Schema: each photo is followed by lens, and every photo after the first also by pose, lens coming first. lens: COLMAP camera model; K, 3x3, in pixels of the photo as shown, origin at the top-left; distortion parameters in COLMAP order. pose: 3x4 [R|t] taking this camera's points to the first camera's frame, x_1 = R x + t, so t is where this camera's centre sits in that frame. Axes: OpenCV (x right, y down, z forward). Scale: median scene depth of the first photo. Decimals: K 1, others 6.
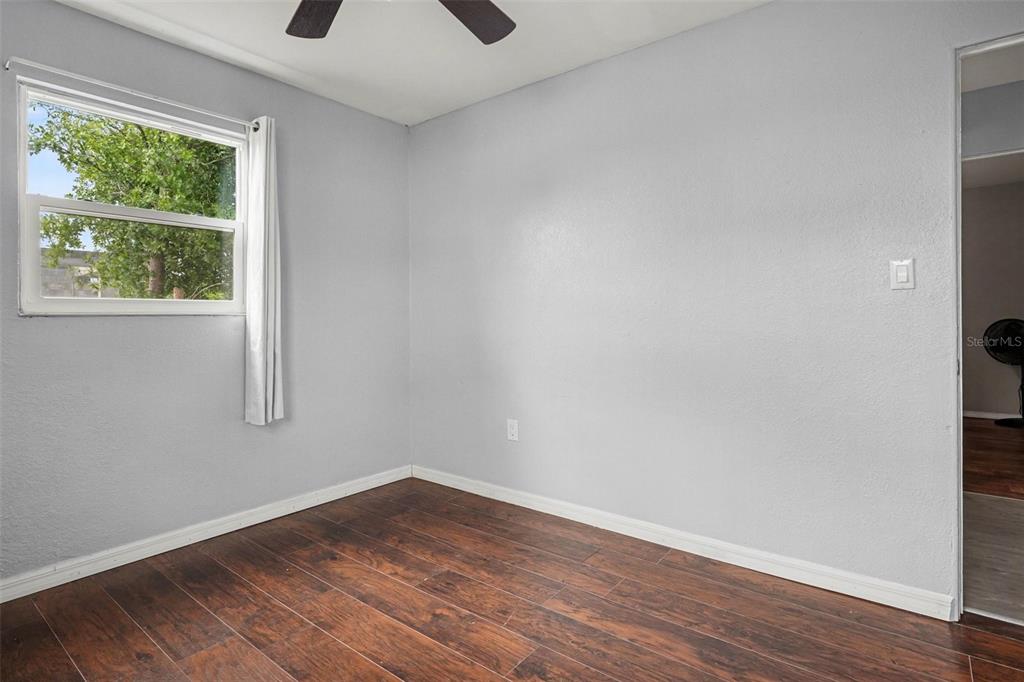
lens RADIAL K [[519.1, 0, 509.4], [0, 519.1, 340.1], [0, 0, 1]] dist [-0.002726, -0.002251]
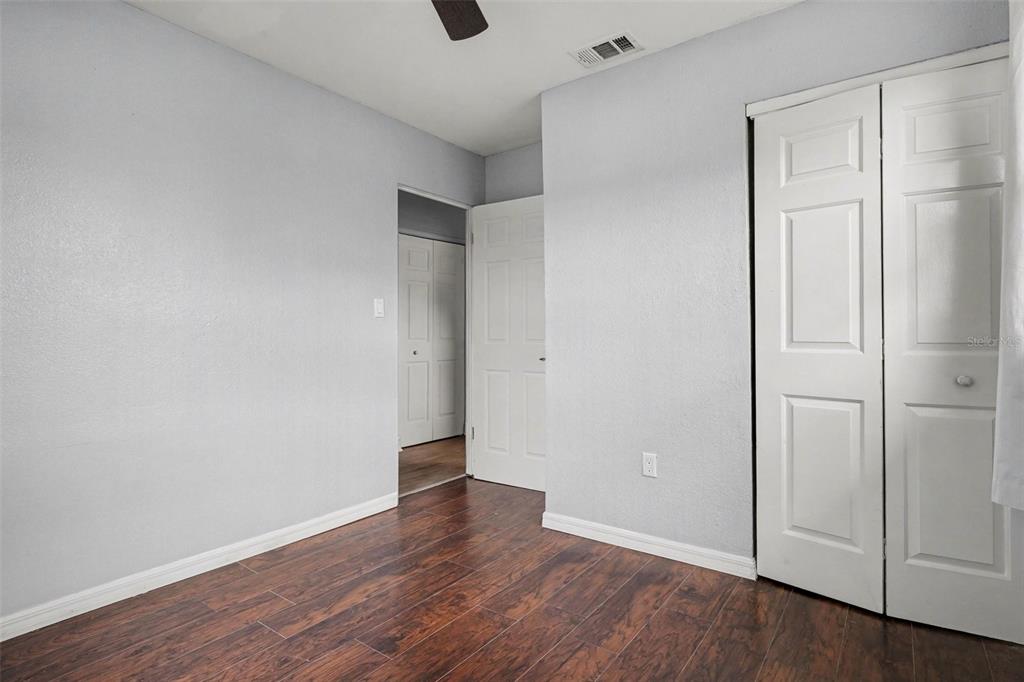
lens RADIAL K [[519.1, 0, 540.7], [0, 519.1, 334.1], [0, 0, 1]] dist [-0.002726, -0.002251]
pose [[-0.051934, 0.004160, 0.998642, -0.763800], [0.049631, 0.998766, -0.001579, 0.002475], [-0.997416, 0.049482, -0.052077, 0.506306]]
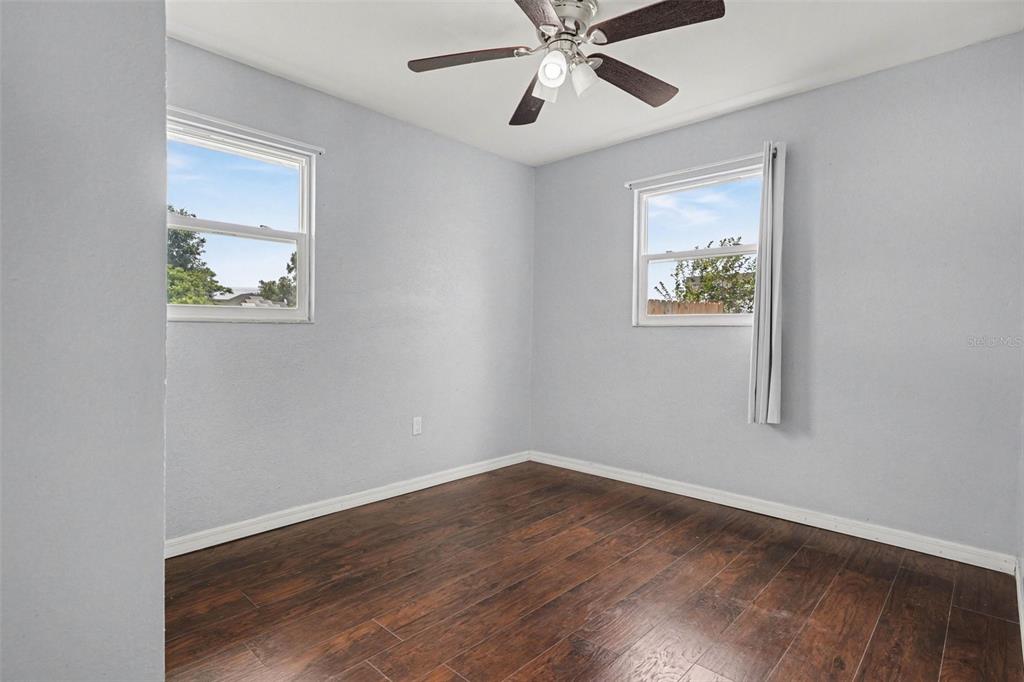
lens RADIAL K [[519.1, 0, 506.7], [0, 519.1, 346.6], [0, 0, 1]] dist [-0.002726, -0.002251]
pose [[-0.104775, 0.025370, -0.994172, 0.785217], [-0.052356, 0.998148, 0.030989, -0.008956], [0.993117, 0.055298, -0.103253, 0.658900]]
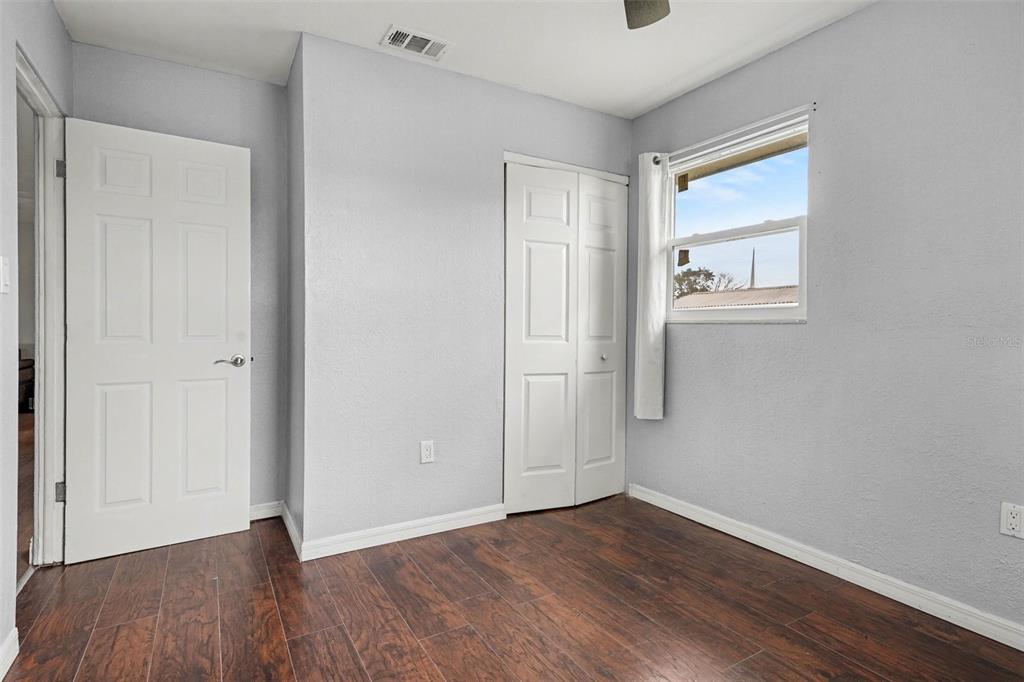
lens RADIAL K [[519.1, 0, 518.7], [0, 519.1, 326.3], [0, 0, 1]] dist [-0.002726, -0.002251]
pose [[-0.933819, -0.010929, 0.357579, -0.283510], [0.005798, 0.998940, 0.045673, -0.046595], [-0.357699, 0.044724, -0.932765, 1.241452]]
